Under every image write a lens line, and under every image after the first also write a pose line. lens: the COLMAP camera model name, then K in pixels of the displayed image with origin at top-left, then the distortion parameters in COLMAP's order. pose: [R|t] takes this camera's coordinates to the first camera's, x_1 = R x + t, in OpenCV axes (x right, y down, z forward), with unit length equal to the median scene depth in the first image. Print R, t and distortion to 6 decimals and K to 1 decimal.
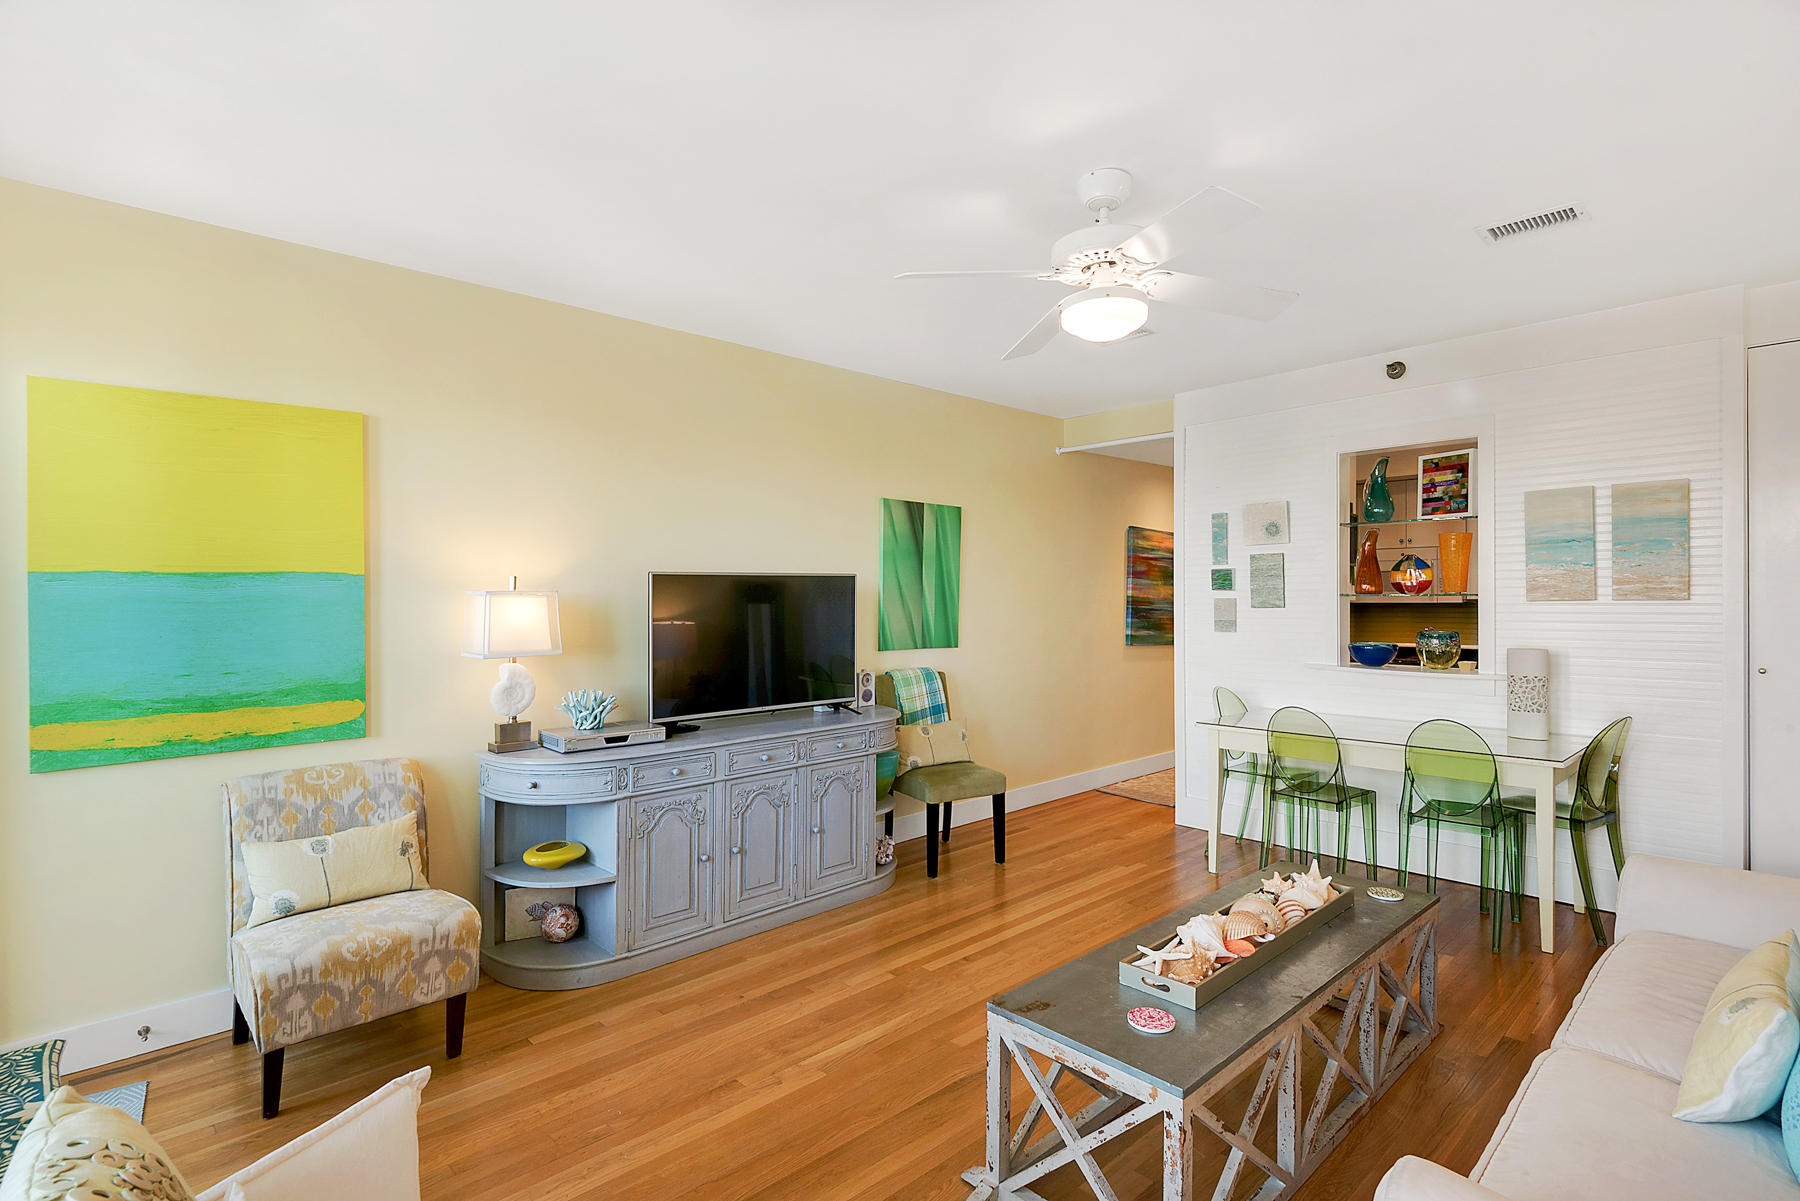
lens RADIAL K [[848.6, 0, 914.7], [0, 848.6, 604.5], [0, 0, 1]] dist [-0.003359, -0.008082]
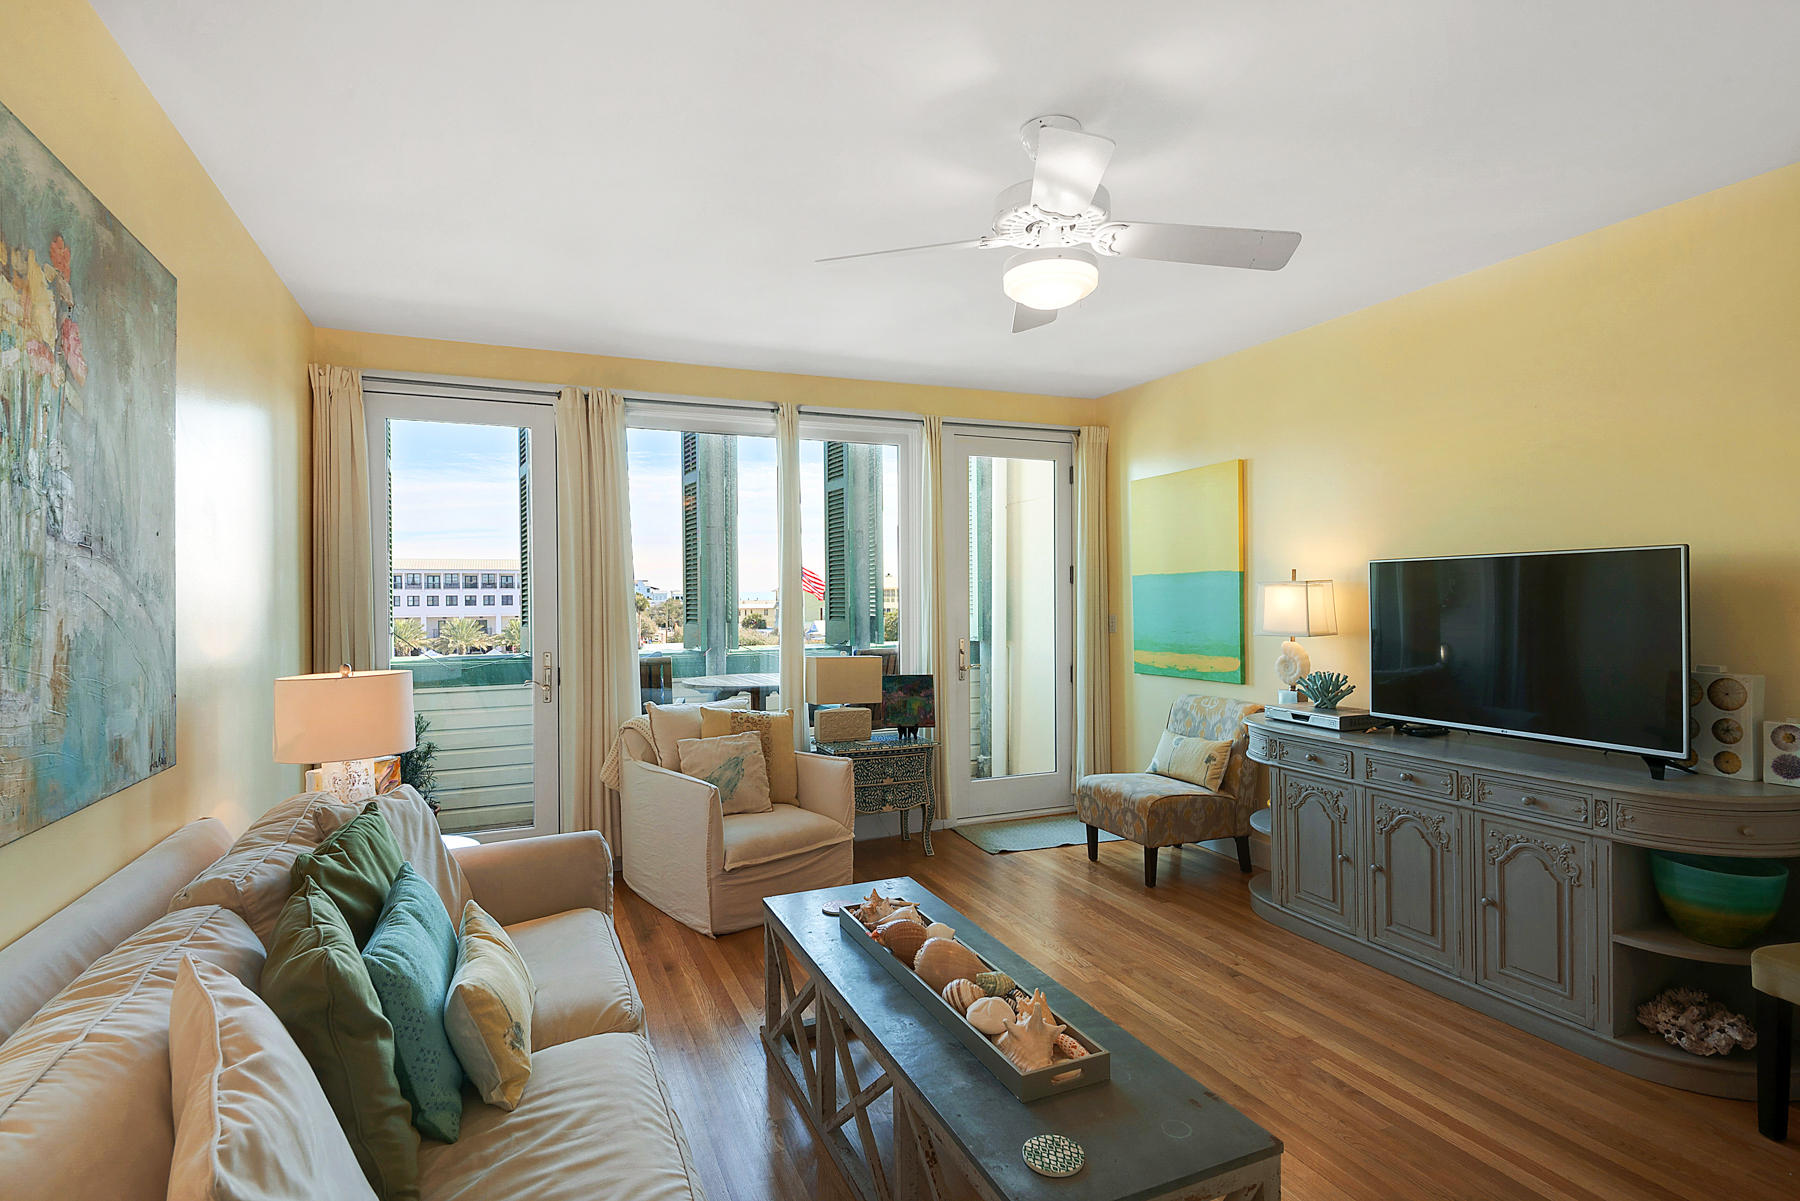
lens RADIAL K [[885.1, 0, 892.9], [0, 885.1, 599.5], [0, 0, 1]] dist [-0.012561, -0.001587]
pose [[-0.351471, 0.017830, -0.936029, 0.705807], [0.005396, 0.999841, 0.017019, -0.012234], [0.936183, 0.000931, -0.351512, 0.710883]]
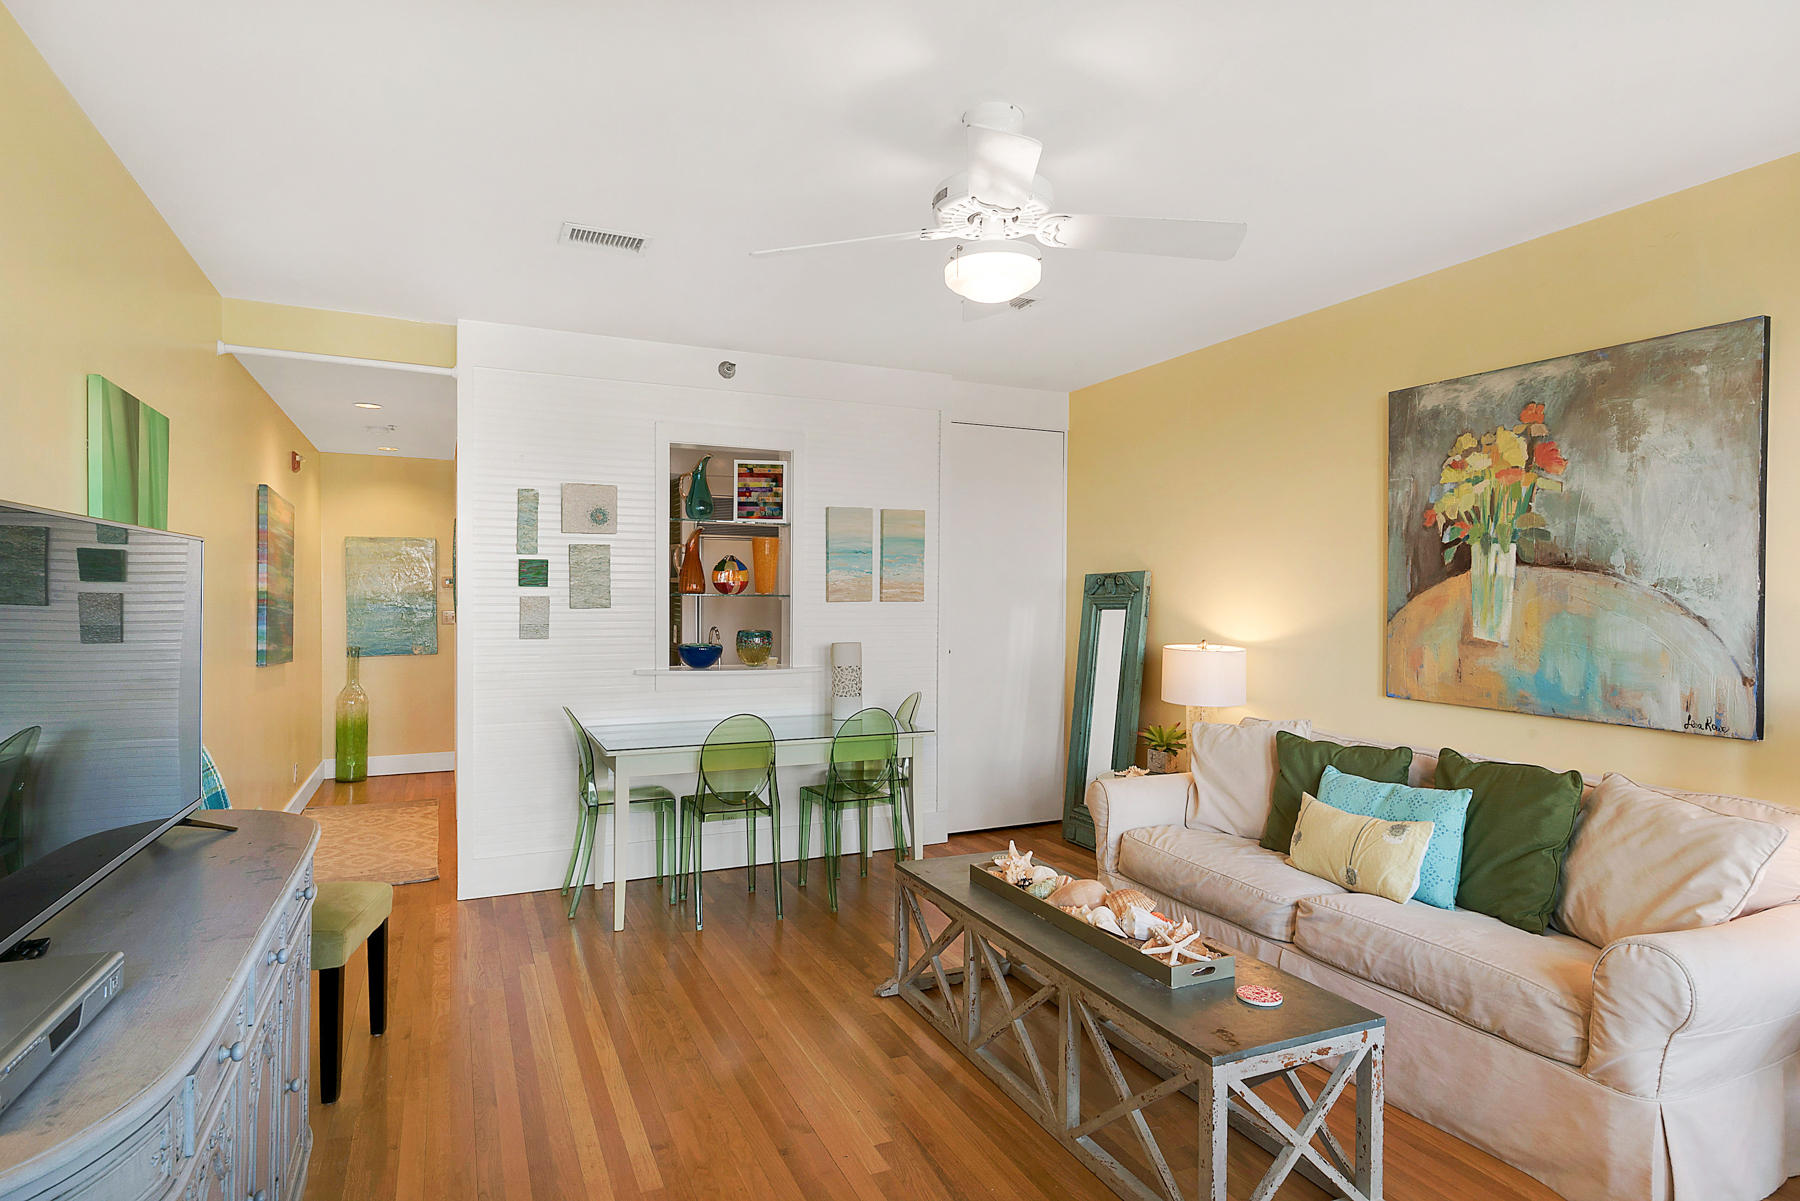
lens RADIAL K [[944.9, 0, 905.2], [0, 944.9, 612.3], [0, 0, 1]] dist [0.015181, -0.007777]
pose [[0.351476, -0.006982, 0.936171, -0.417896], [-0.000362, 0.999971, 0.007594, 0.000329], [-0.936197, -0.003008, 0.351463, 0.422468]]
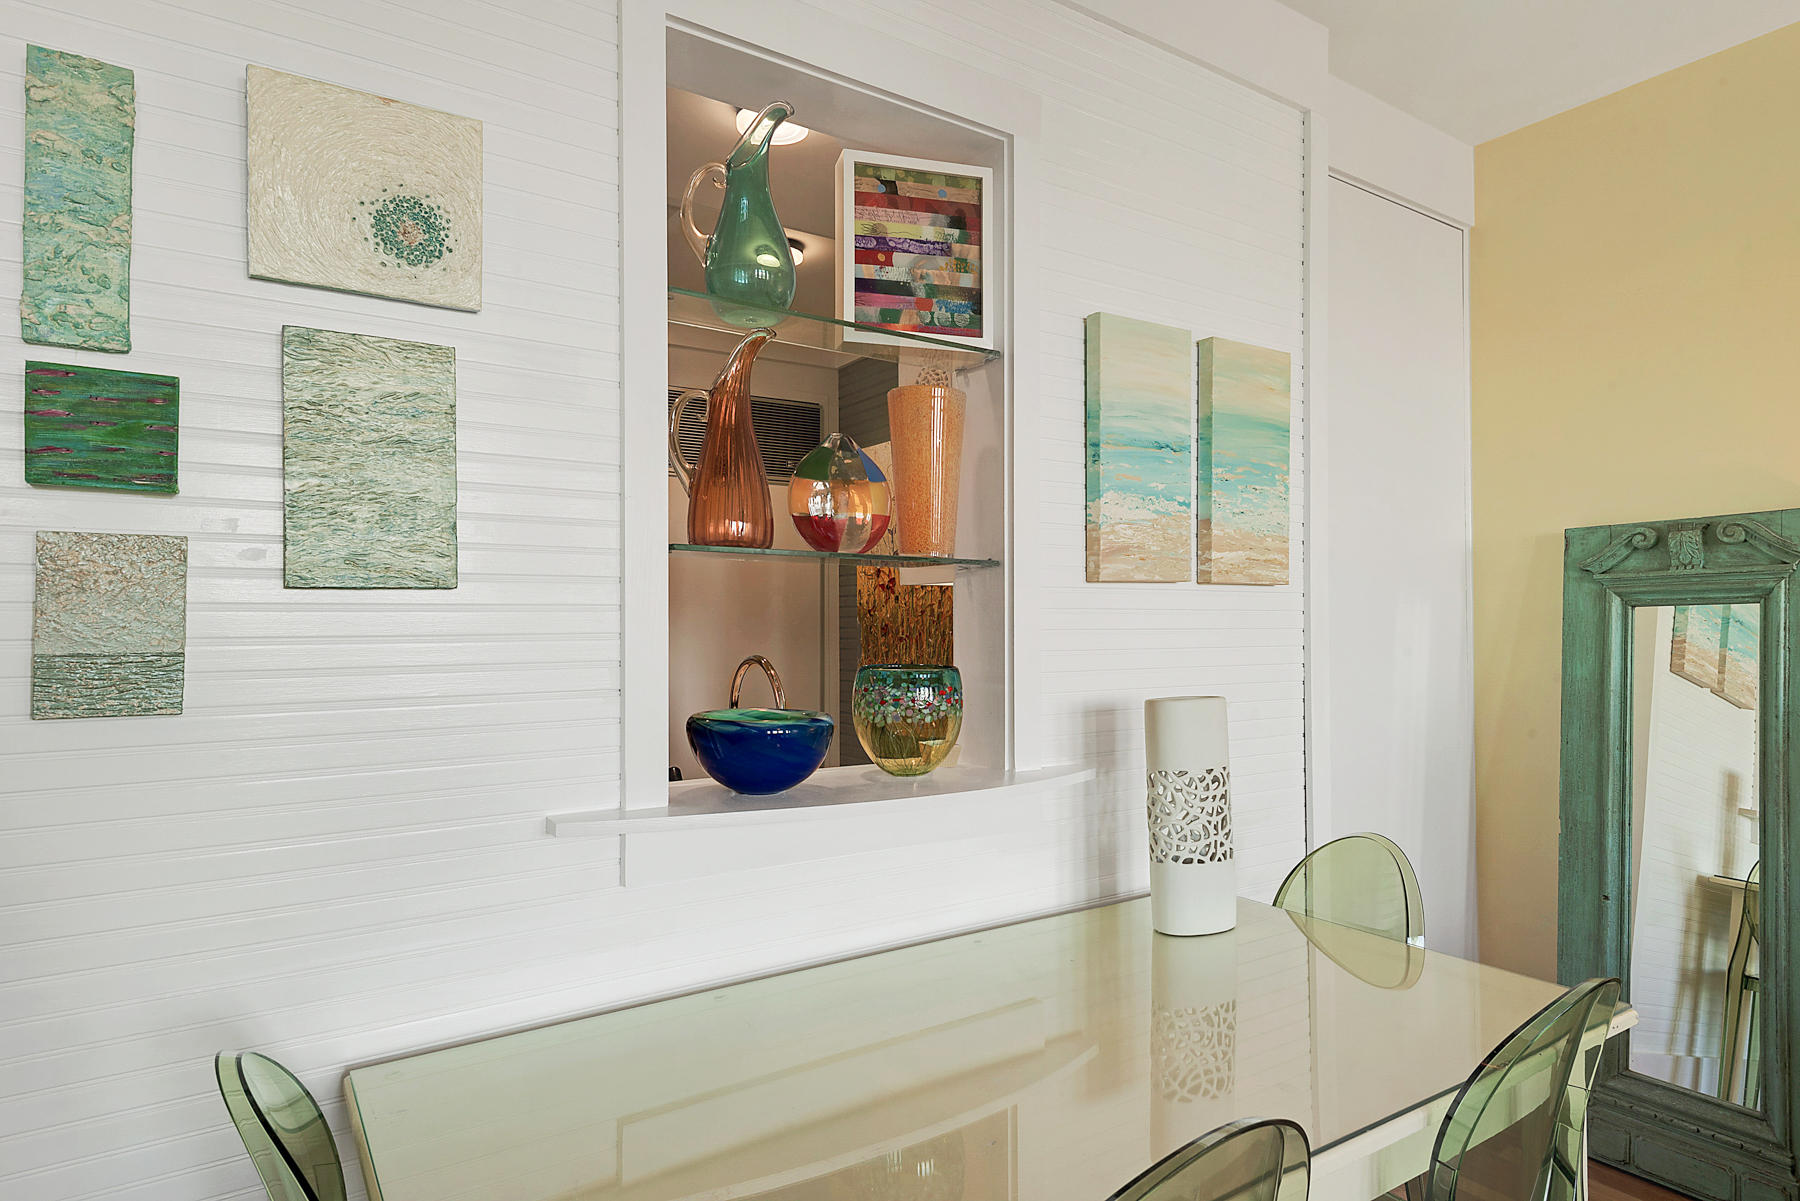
lens RADIAL K [[993.1, 0, 897.5], [0, 993.1, 610.6], [0, 0, 1]] dist [0.016328, -0.003865]
pose [[0.196376, 0.016860, 0.980384, 0.223341], [0.007299, 0.999799, -0.018656, 0.016650], [-0.980502, 0.010819, 0.196213, 0.941088]]
